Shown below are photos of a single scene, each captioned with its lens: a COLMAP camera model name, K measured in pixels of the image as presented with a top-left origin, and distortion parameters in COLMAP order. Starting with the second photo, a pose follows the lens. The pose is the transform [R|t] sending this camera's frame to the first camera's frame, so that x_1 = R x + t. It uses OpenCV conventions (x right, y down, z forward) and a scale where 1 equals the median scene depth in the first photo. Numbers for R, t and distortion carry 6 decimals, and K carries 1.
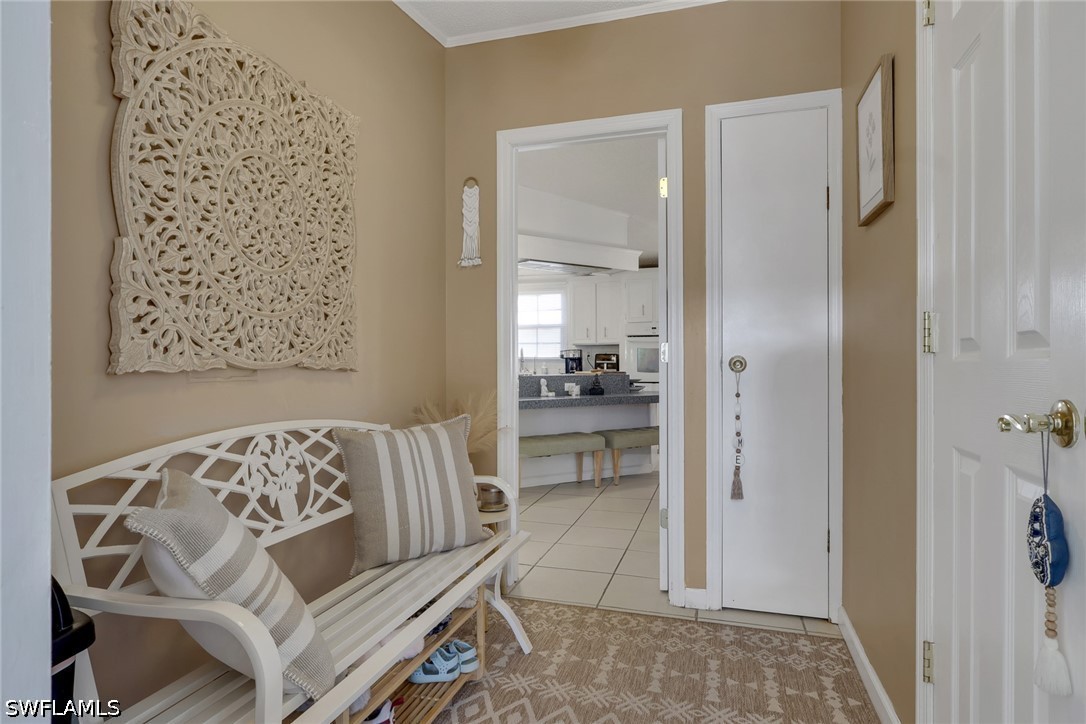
lens RADIAL K [[599.6, 0, 543.0], [0, 599.6, 362.0], [0, 0, 1]] dist [-0.000316, 0.000065]
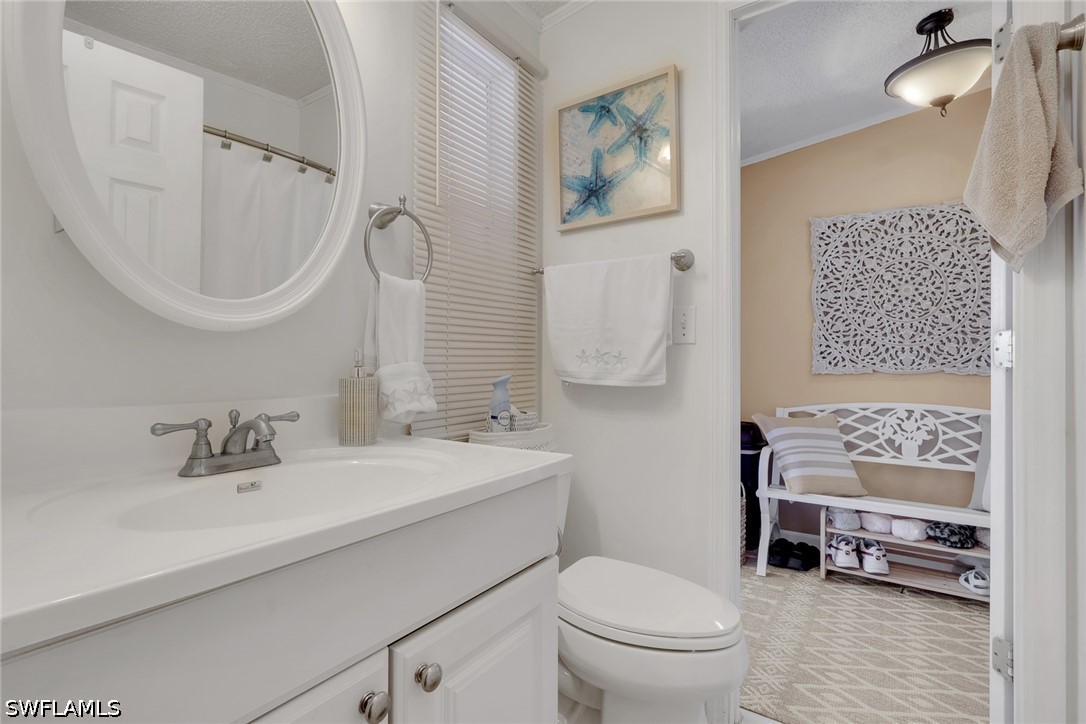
lens RADIAL K [[510.8, 0, 536.1], [0, 510.8, 361.2], [0, 0, 1]] dist [-0.001068, -0.000565]
pose [[-0.302153, -0.003515, -0.953253, 1.511265], [0.002037, 0.999989, -0.004333, -0.025364], [0.953257, -0.003251, -0.302142, 0.417363]]
